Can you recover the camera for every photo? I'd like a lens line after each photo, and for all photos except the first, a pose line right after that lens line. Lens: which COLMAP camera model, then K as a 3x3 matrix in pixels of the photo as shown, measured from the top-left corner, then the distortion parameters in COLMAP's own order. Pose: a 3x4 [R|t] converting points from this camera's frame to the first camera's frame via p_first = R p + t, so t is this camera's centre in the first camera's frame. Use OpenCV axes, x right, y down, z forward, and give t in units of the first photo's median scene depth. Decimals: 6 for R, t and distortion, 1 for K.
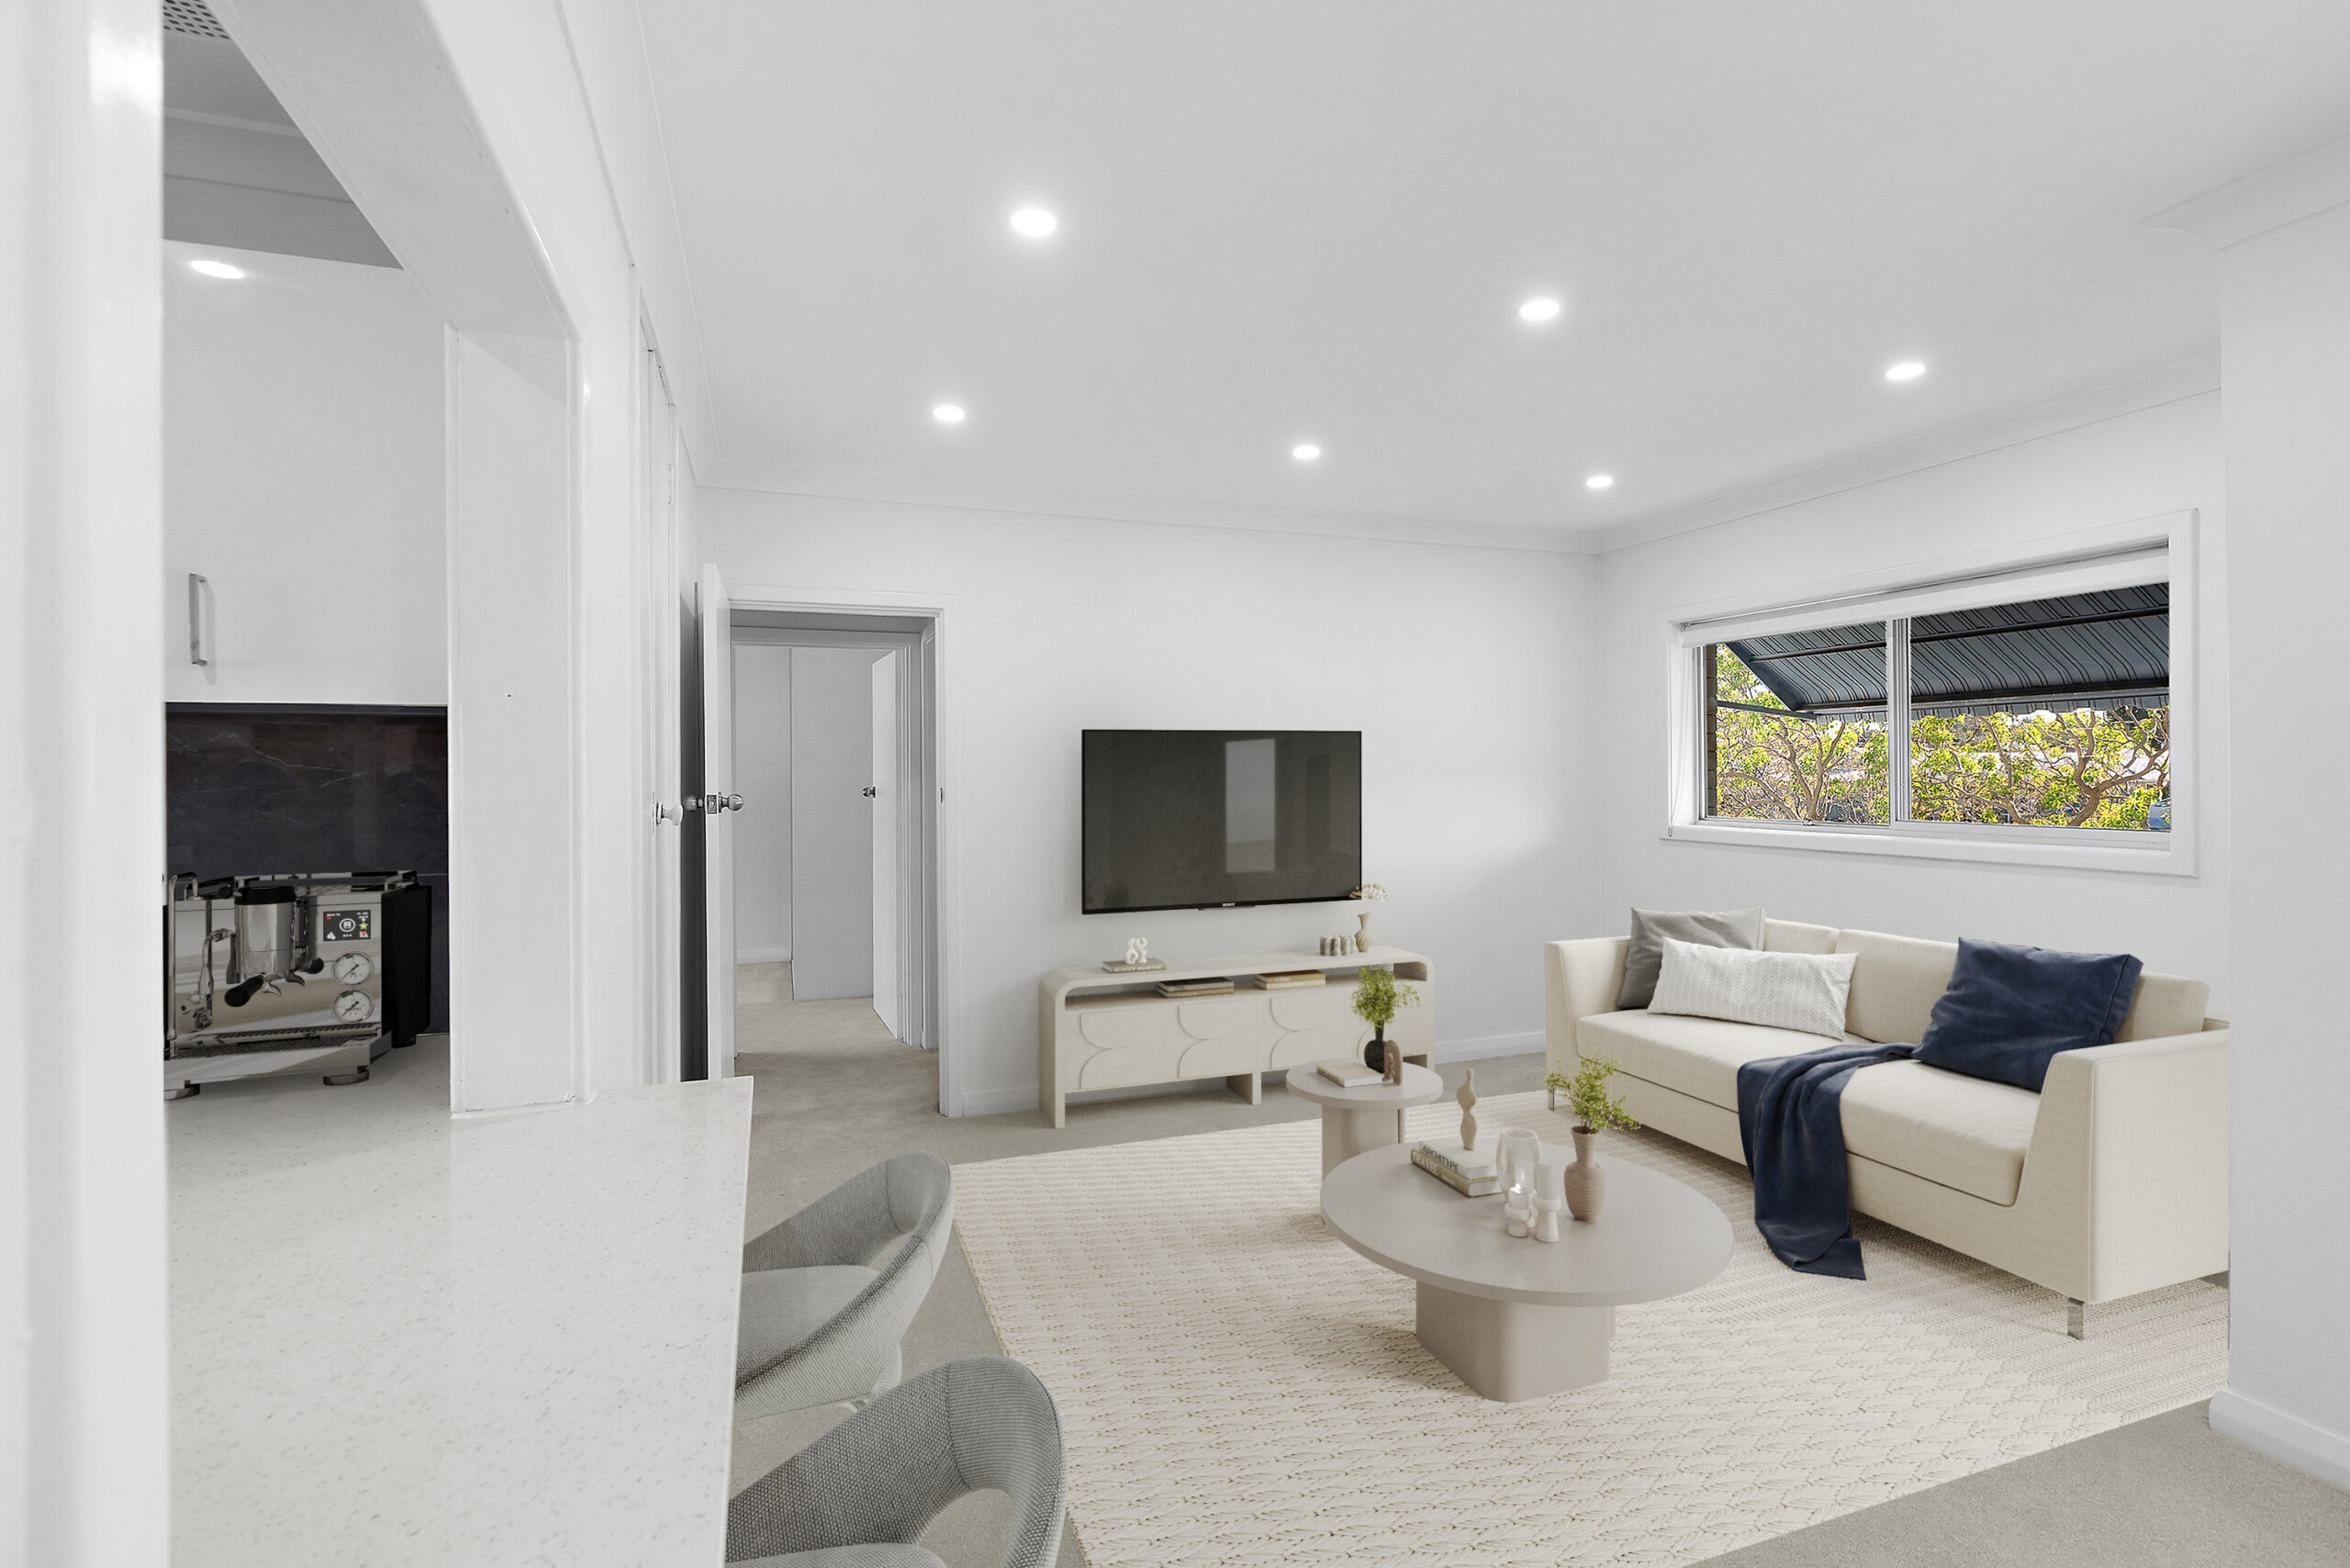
lens RADIAL K [[1088.5, 0, 1185.1], [0, 1088.5, 754.7], [0, 0, 1]] dist [-0.000347, 0.000028]
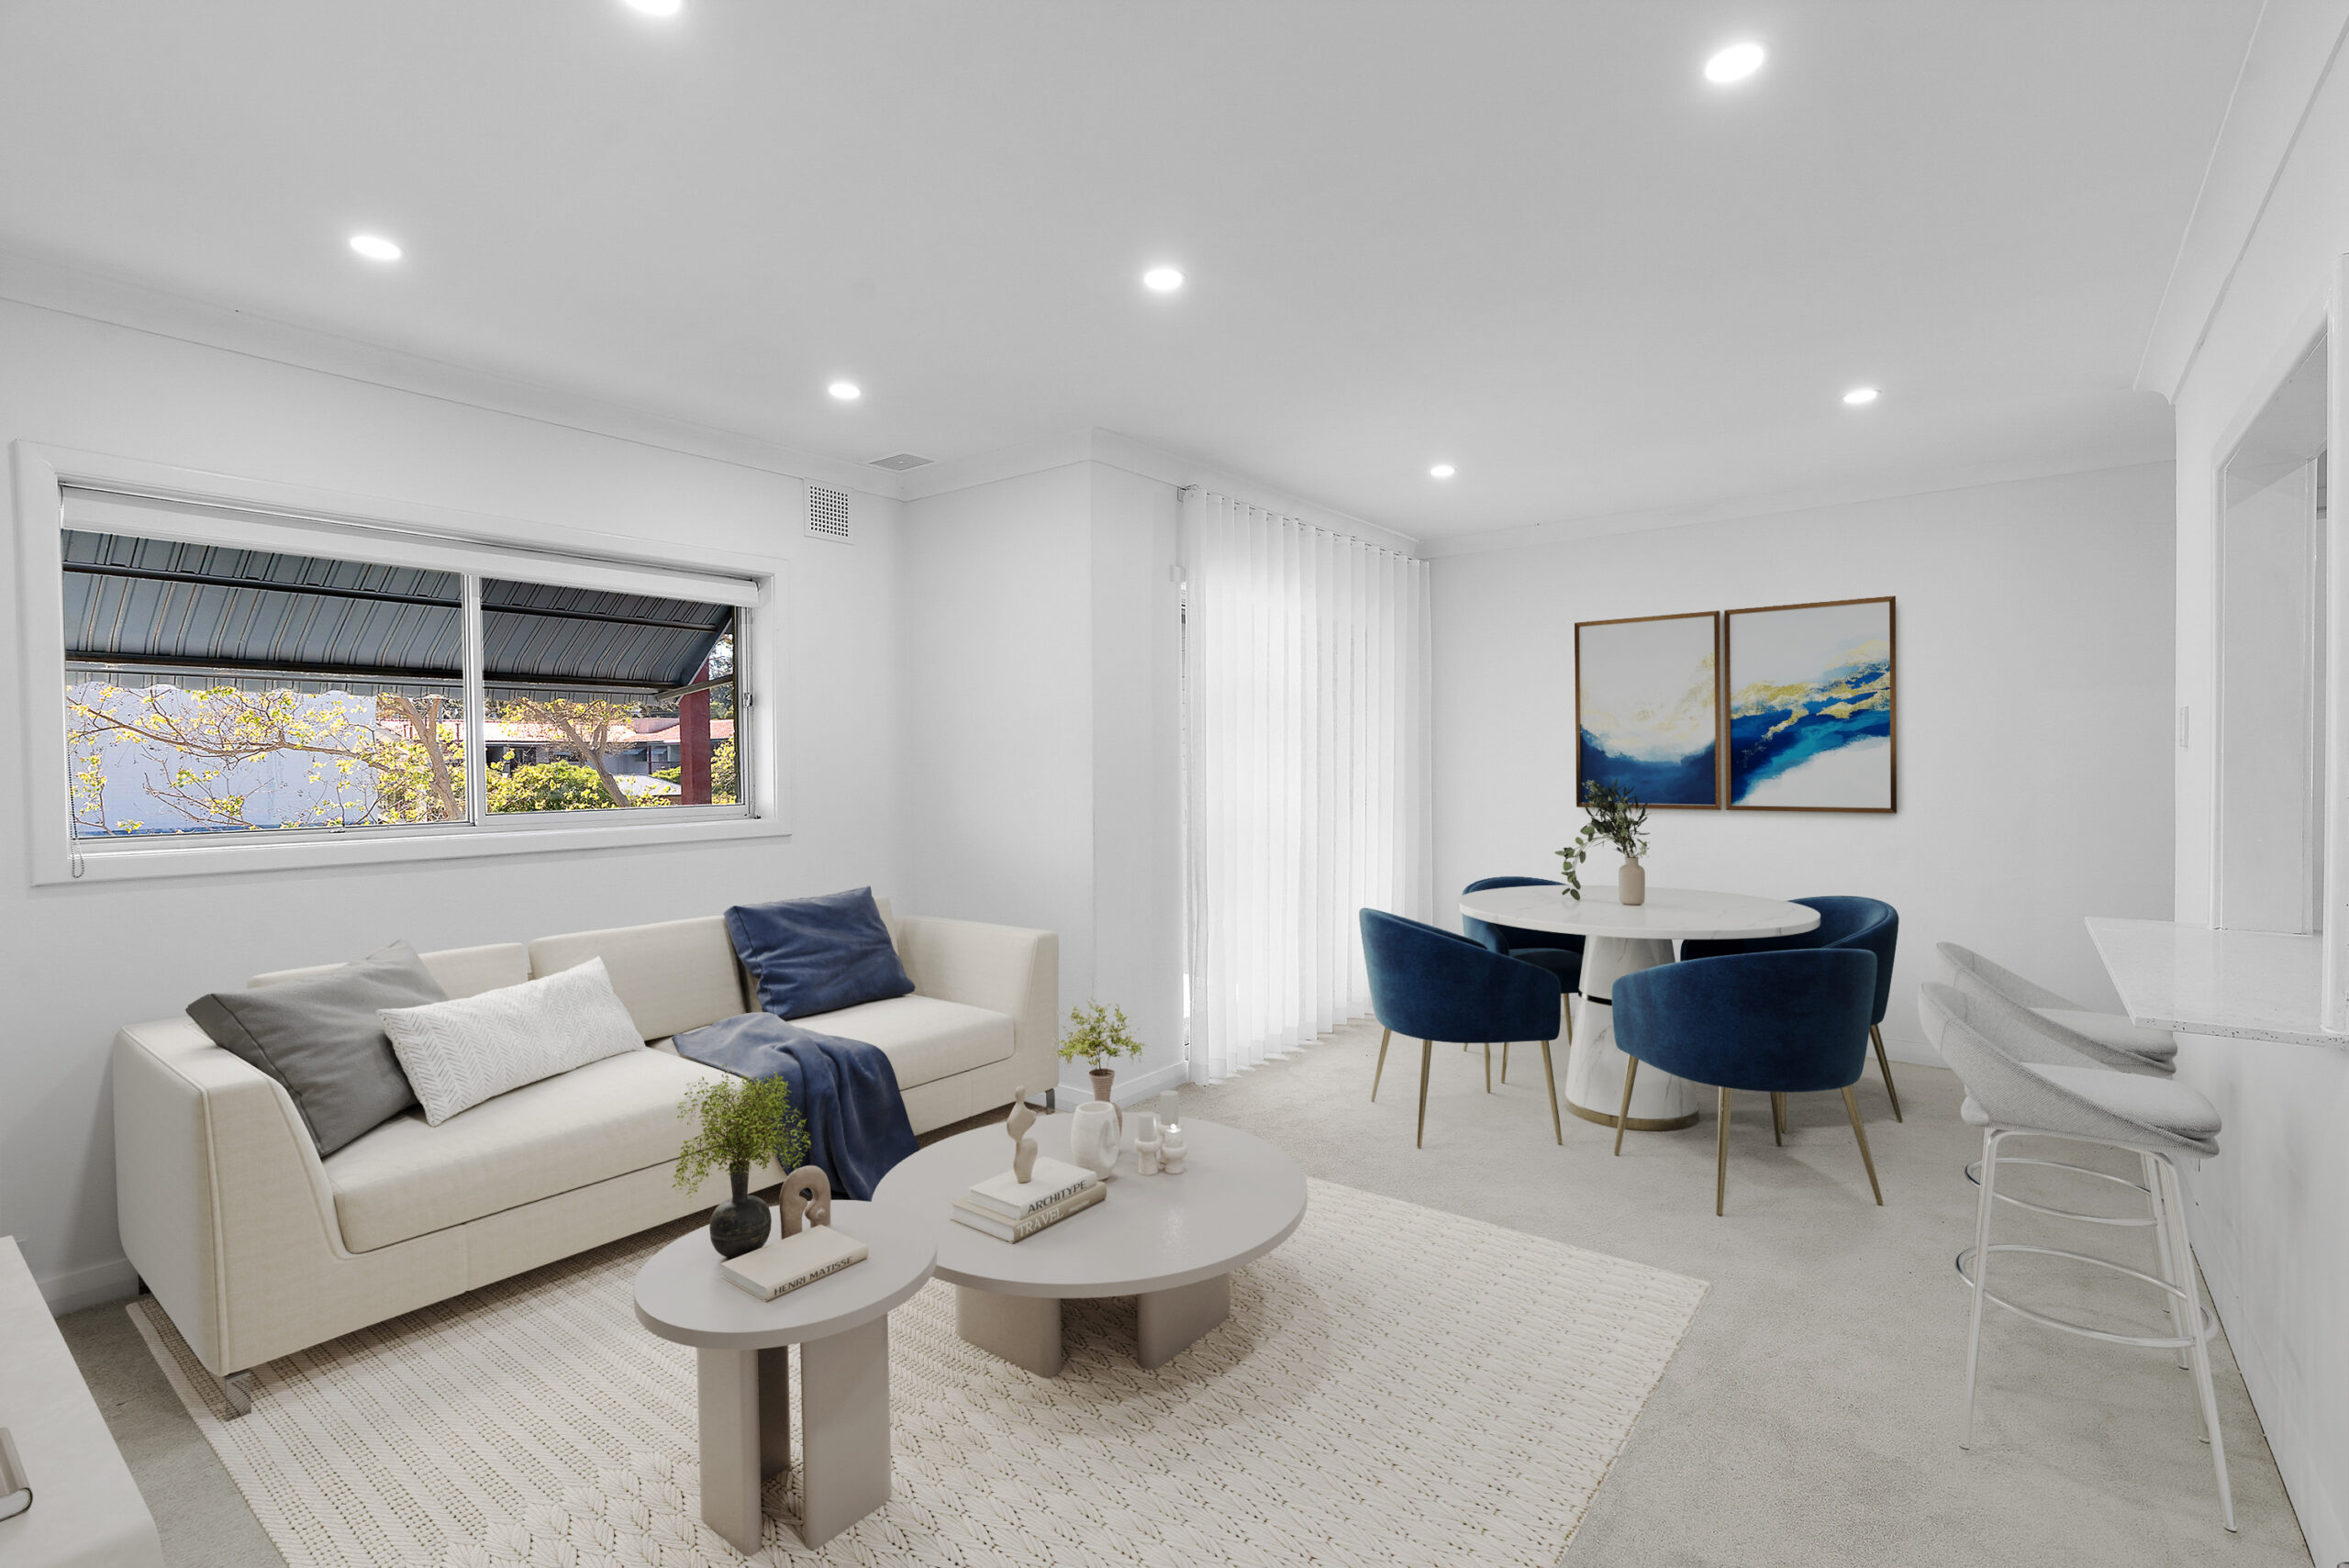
lens RADIAL K [[1077.3, 0, 1174.5], [0, 1077.3, 784.0], [0, 0, 1]] dist [-0.000126, -0.000114]
pose [[-0.521037, -0.002399, 0.853531, -0.352467], [-0.004758, 0.999989, -0.000094, 0.034930], [-0.853521, -0.004111, -0.521042, 0.958233]]
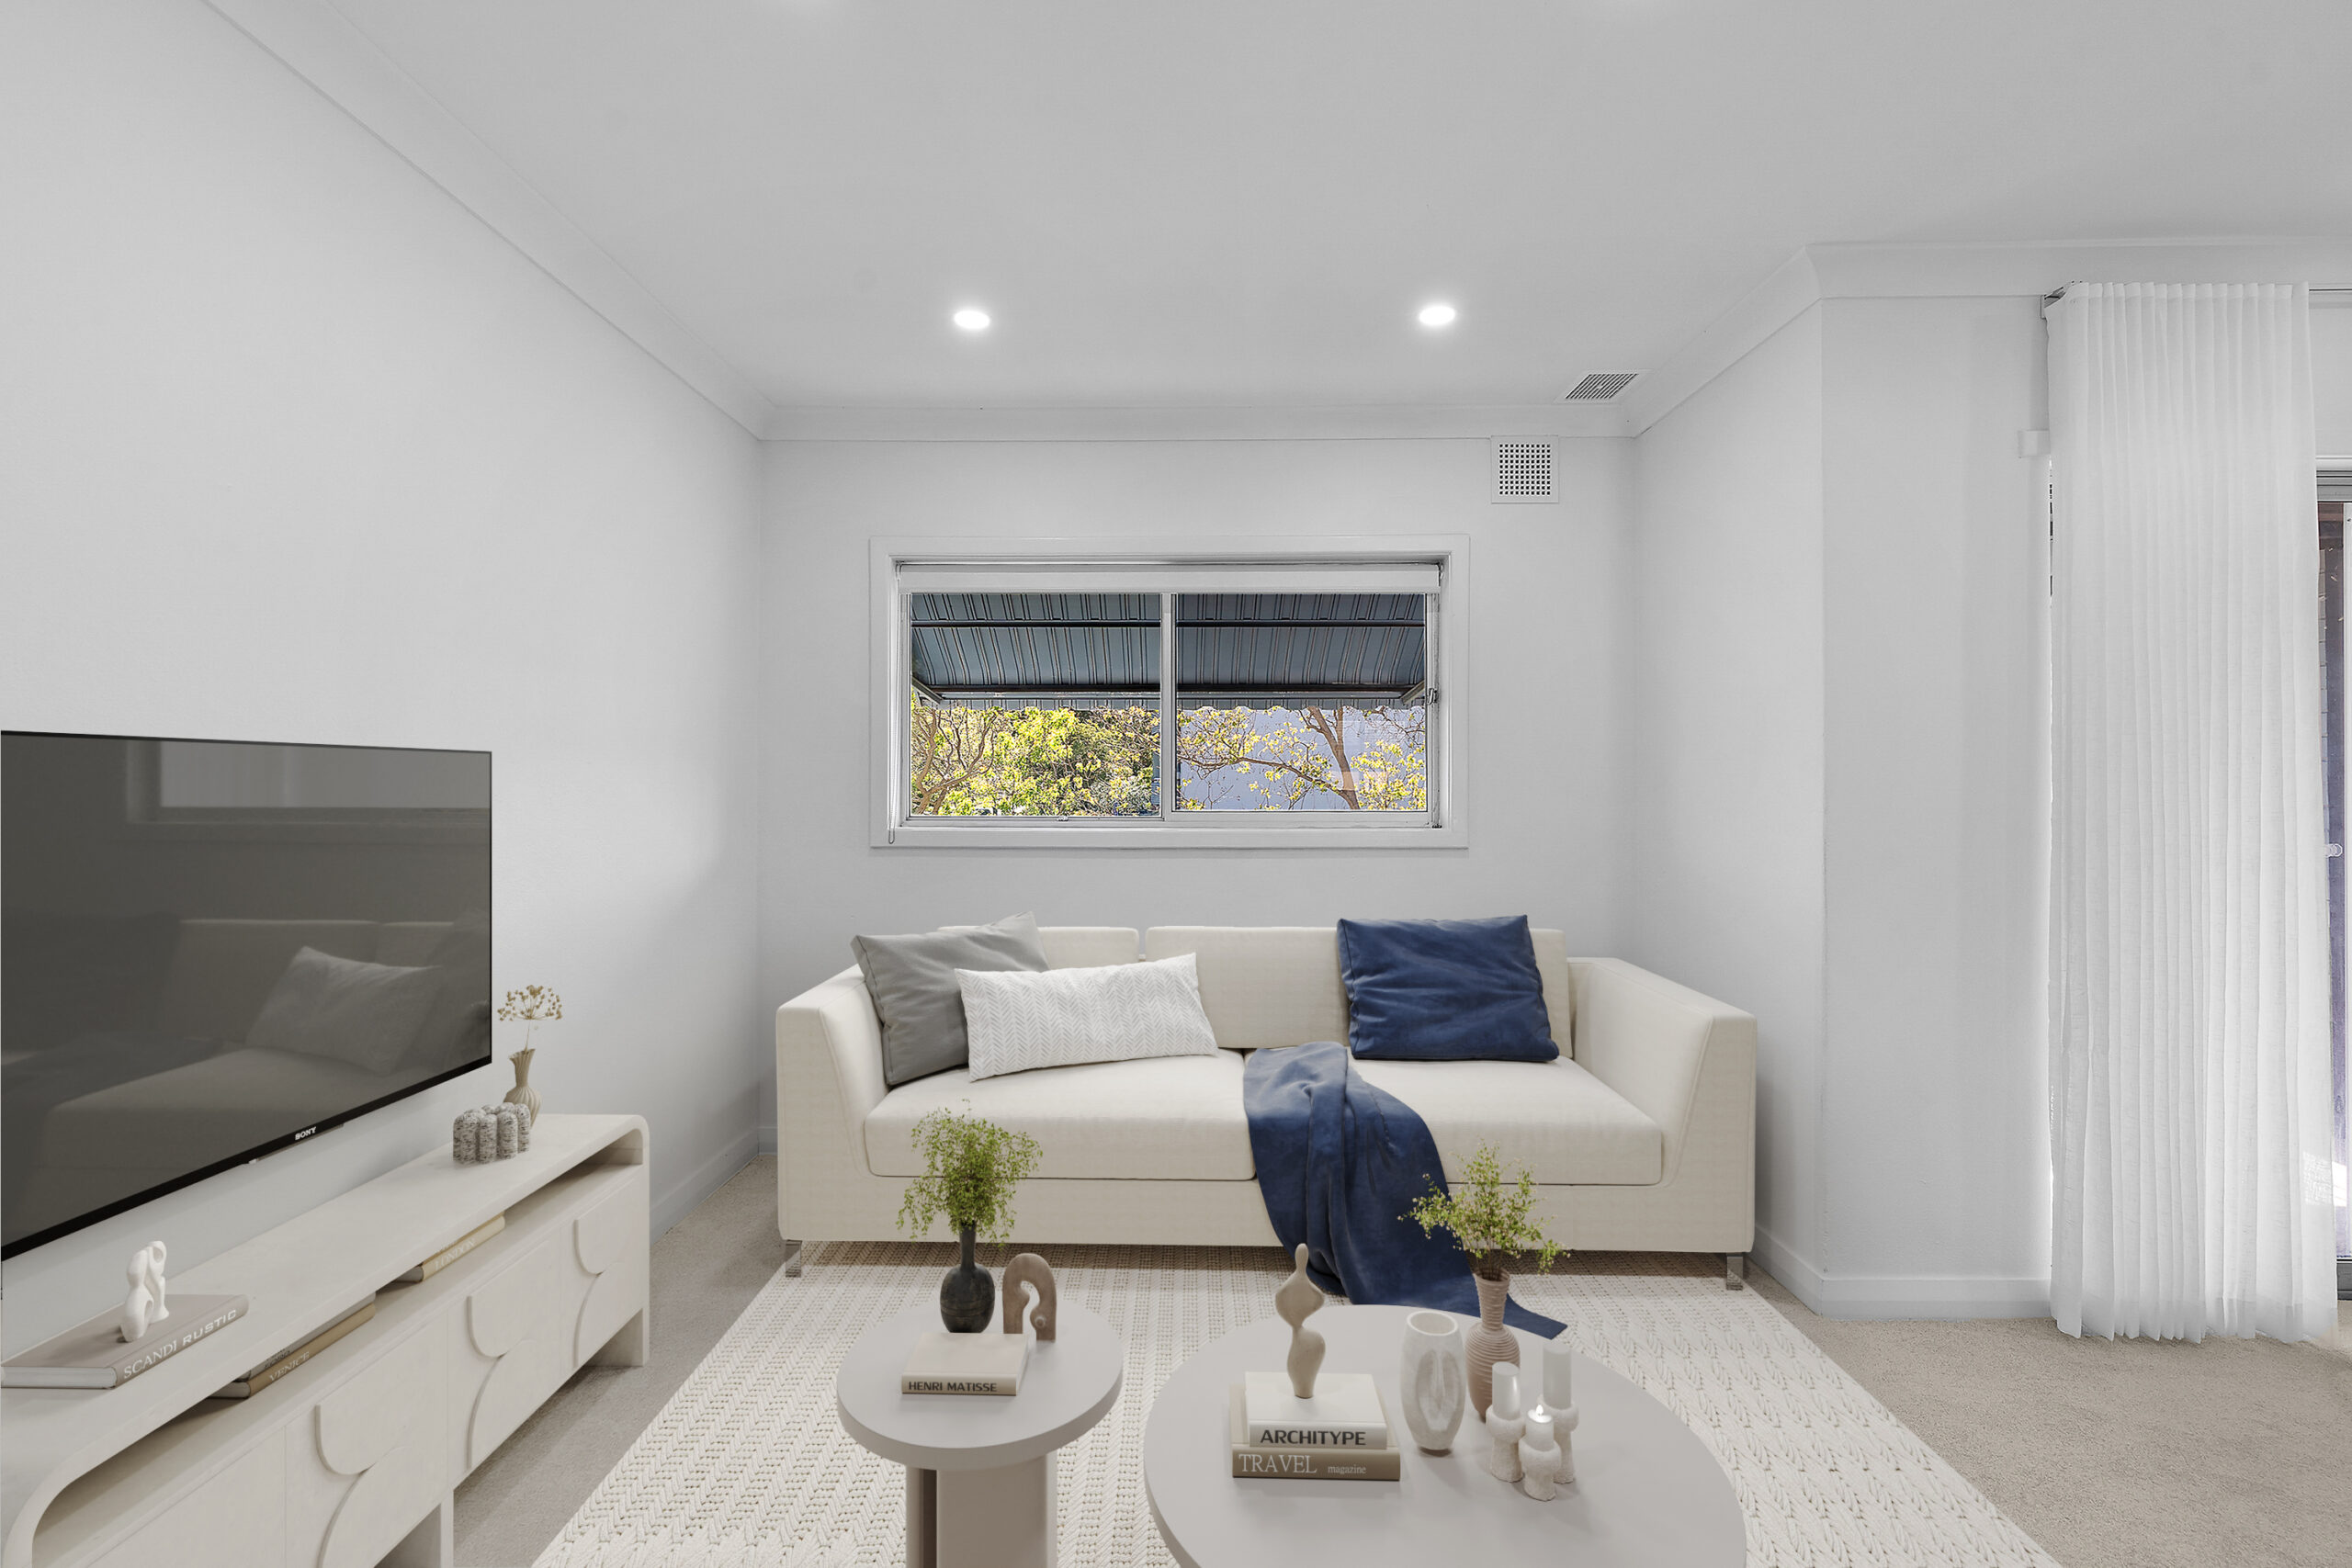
lens RADIAL K [[1089.3, 0, 1186.1], [0, 1089.3, 754.6], [0, 0, 1]] dist [-0.000347, 0.000028]
pose [[0.371548, 0.029453, 0.927946, -0.215364], [-0.025829, 0.999438, -0.021380, 0.034219], [-0.928054, -0.016024, 0.372100, 0.620727]]
